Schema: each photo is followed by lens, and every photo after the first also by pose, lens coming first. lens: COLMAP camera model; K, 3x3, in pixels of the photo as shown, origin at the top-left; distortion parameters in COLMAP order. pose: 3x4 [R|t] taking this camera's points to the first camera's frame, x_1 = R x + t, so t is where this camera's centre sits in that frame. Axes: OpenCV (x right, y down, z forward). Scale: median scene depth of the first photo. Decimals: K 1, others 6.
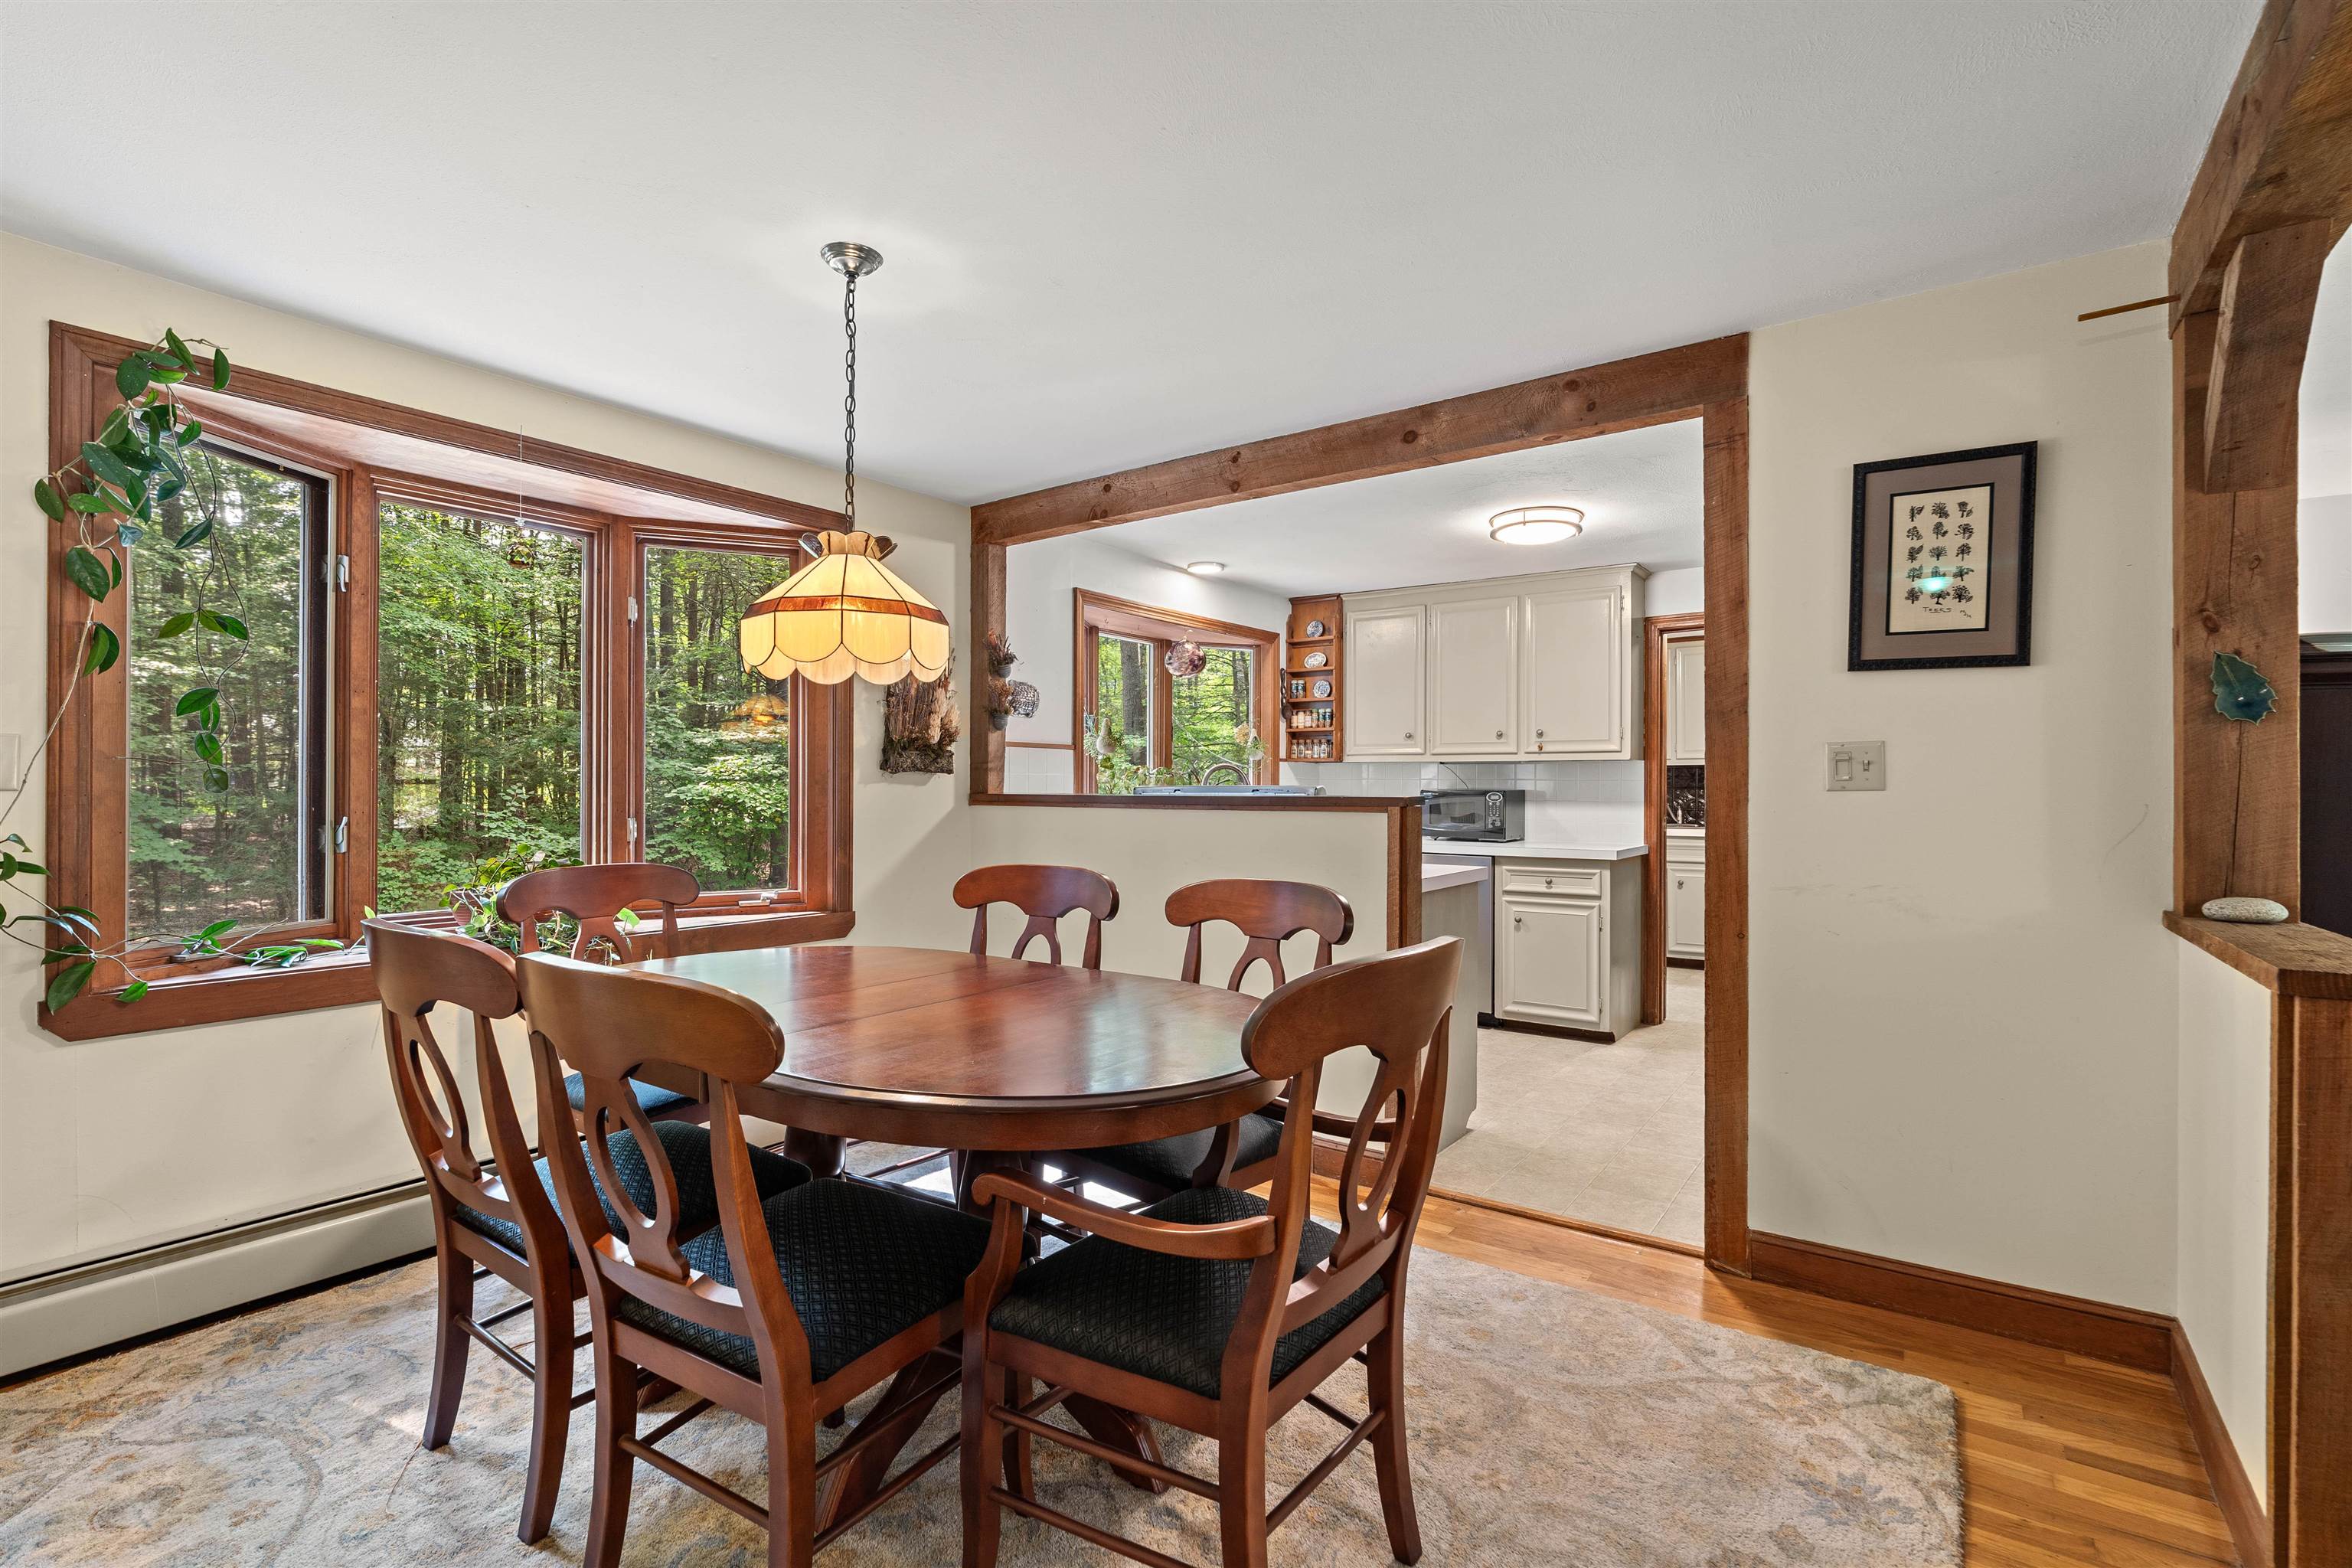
lens RADIAL K [[1081.6, 0, 1130.4], [0, 1081.6, 779.8], [0, 0, 1]] dist [-0.008914, 0.003150]
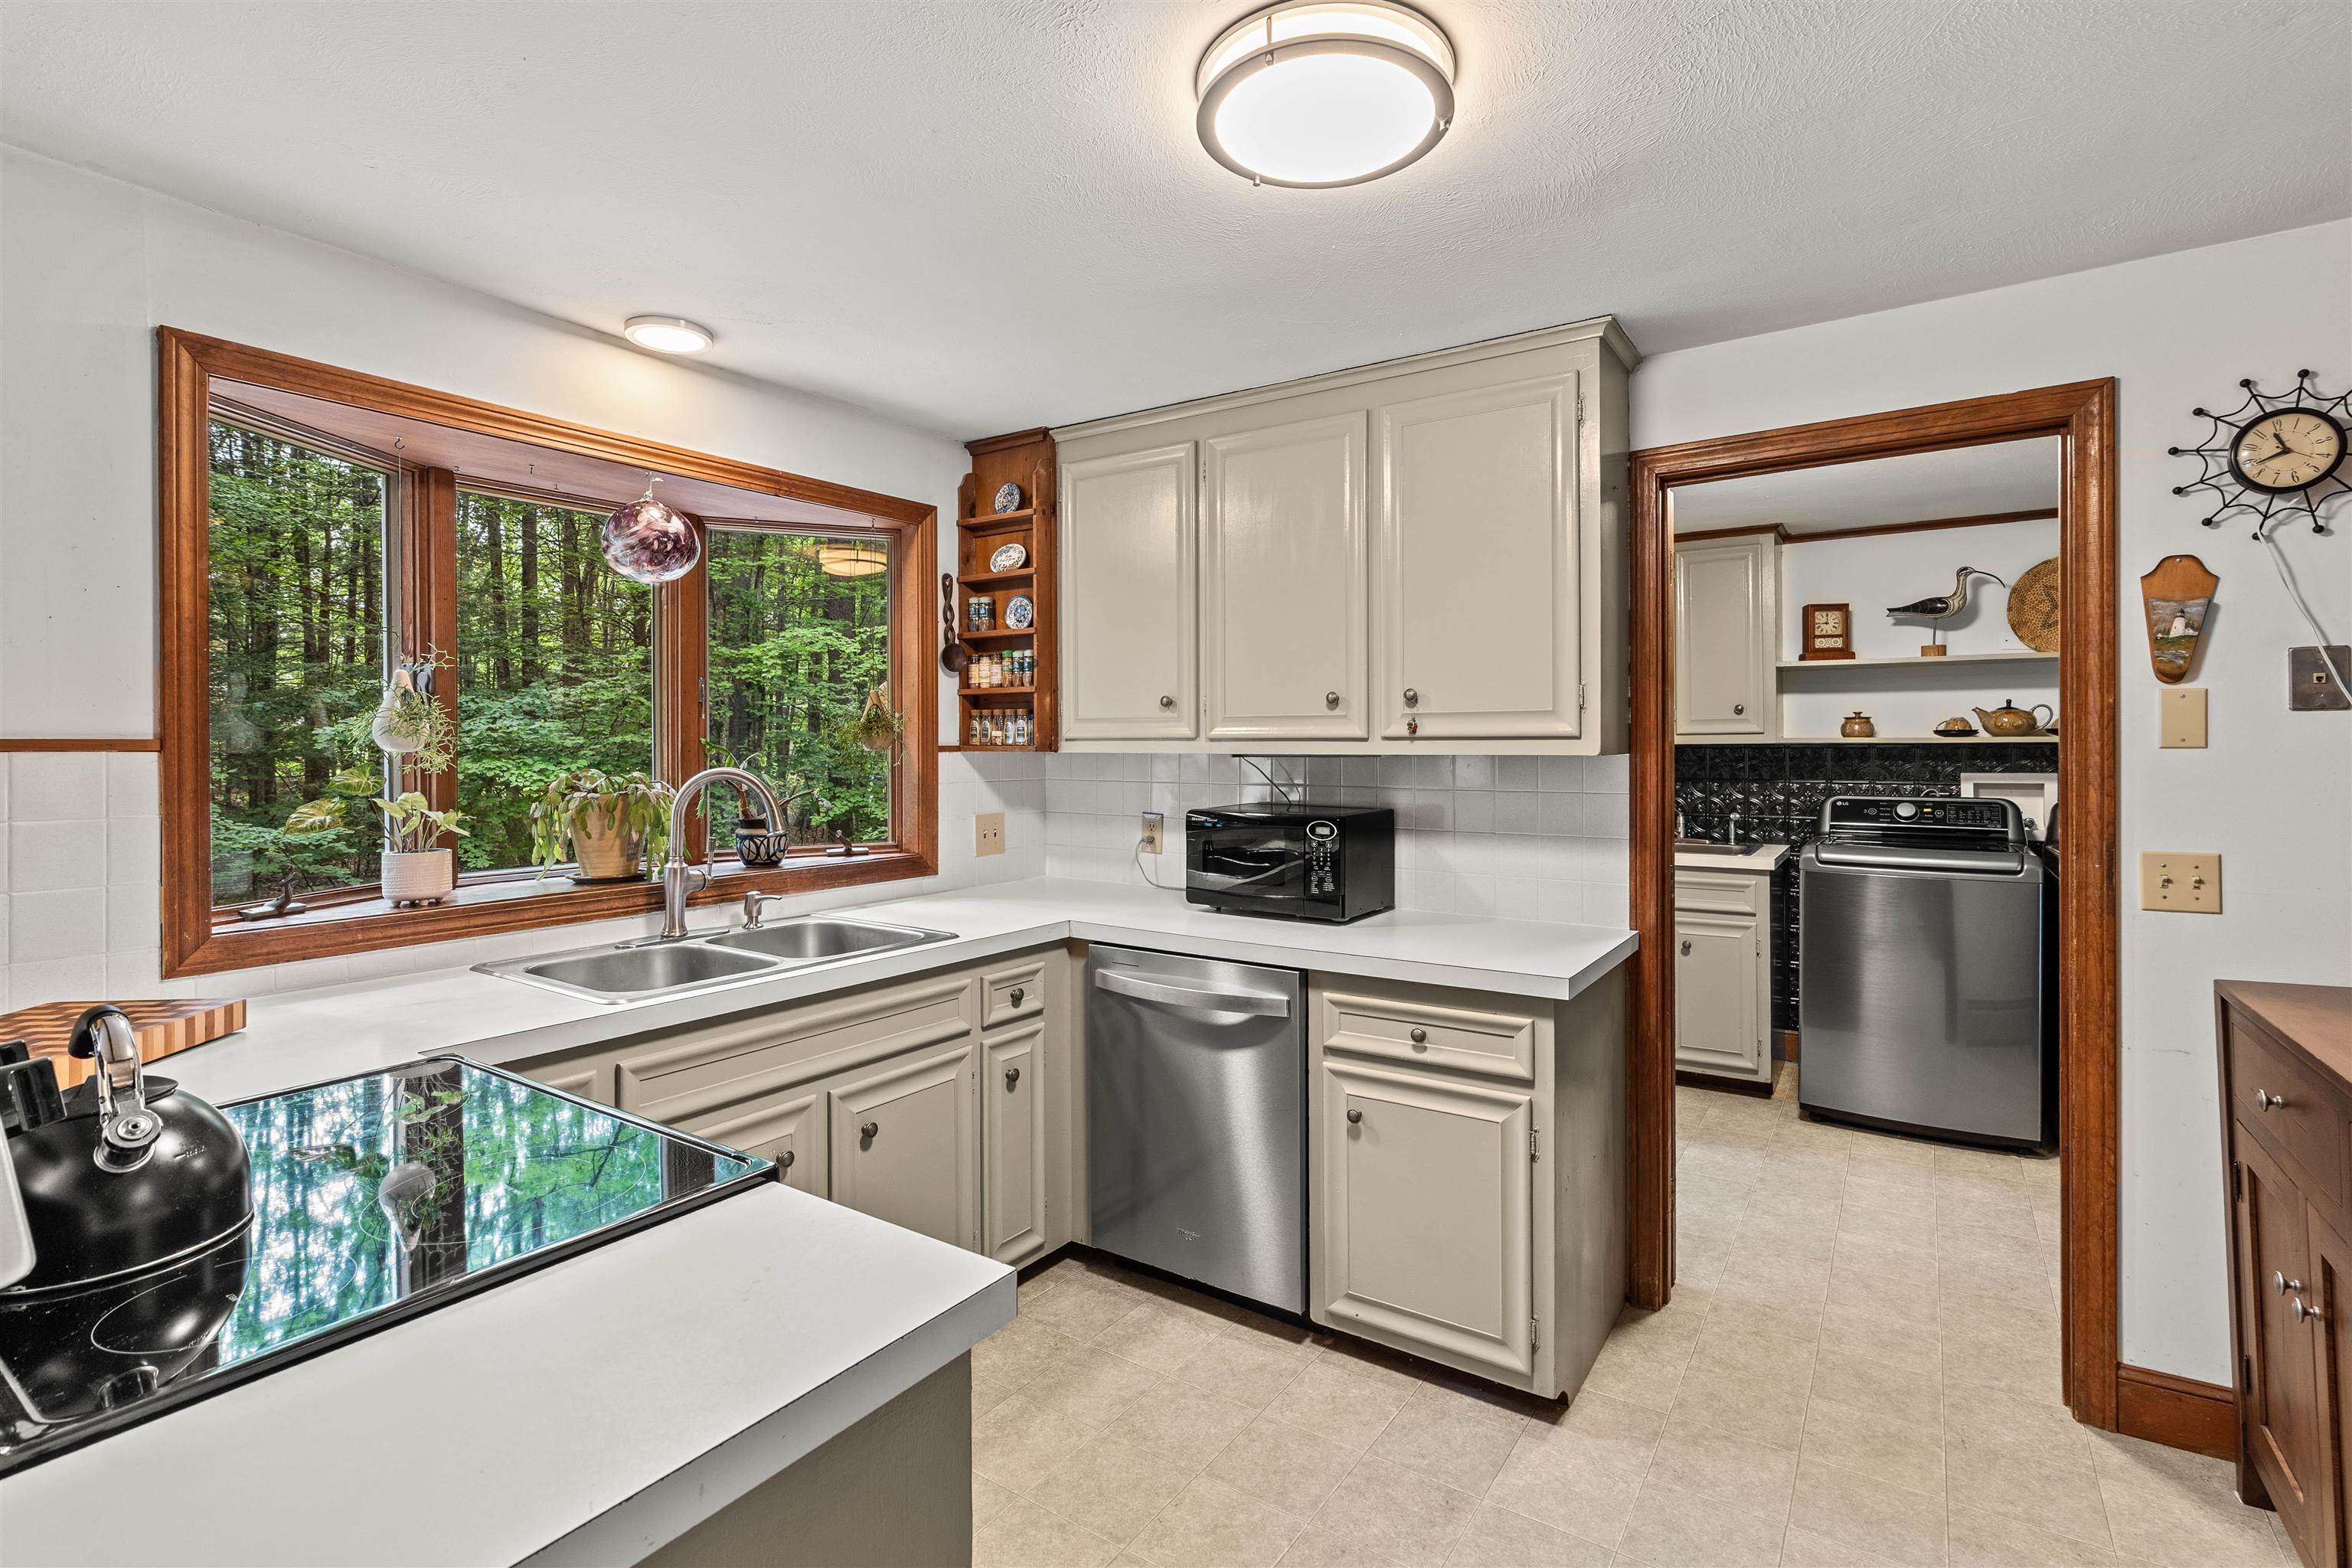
lens RADIAL K [[1081.6, 0, 1152.3], [0, 1081.6, 741.4], [0, 0, 1]] dist [-0.008914, 0.003150]
pose [[0.999256, -0.007951, 0.037749, 0.482910], [0.007643, 0.999936, 0.008288, -0.055711], [-0.037812, -0.007994, 0.999253, 1.036710]]
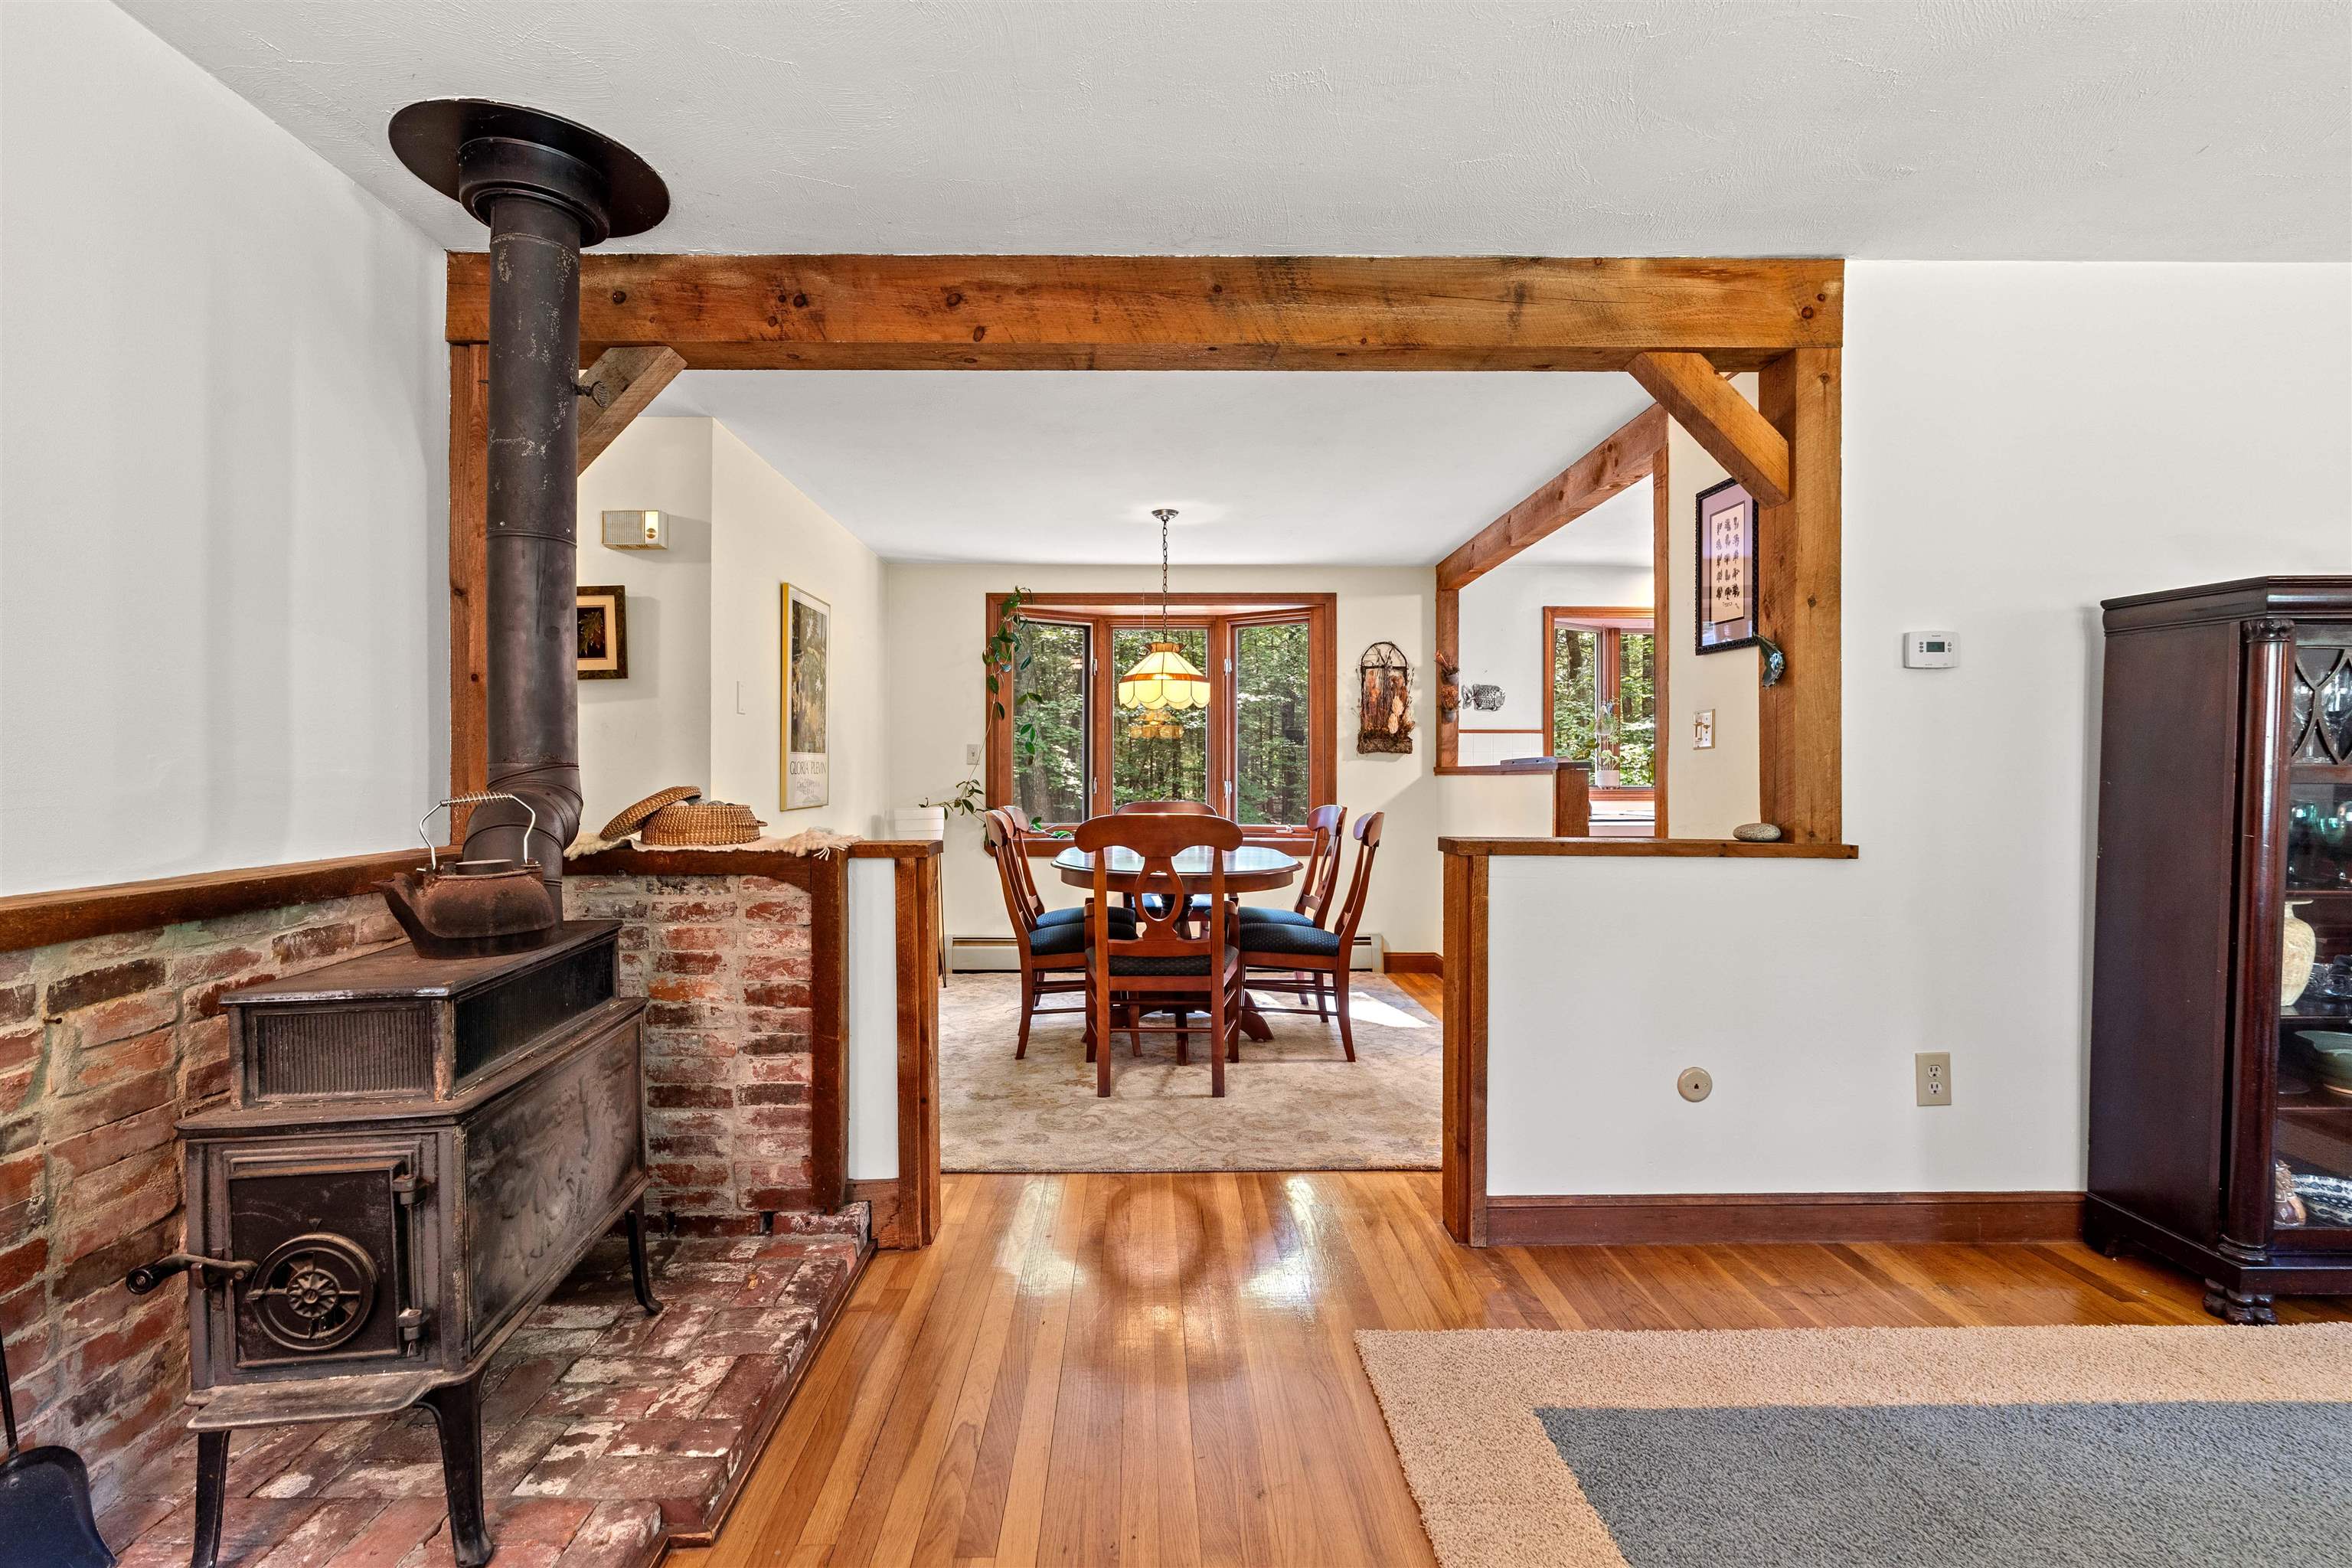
lens RADIAL K [[1081.6, 0, 1156.9], [0, 1081.6, 786.2], [0, 0, 1]] dist [-0.008914, 0.003150]
pose [[0.608732, 0.001135, -0.793375, 1.181758], [0.010745, 0.999895, 0.009674, 0.032527], [0.793303, -0.014414, 0.608657, -0.267669]]
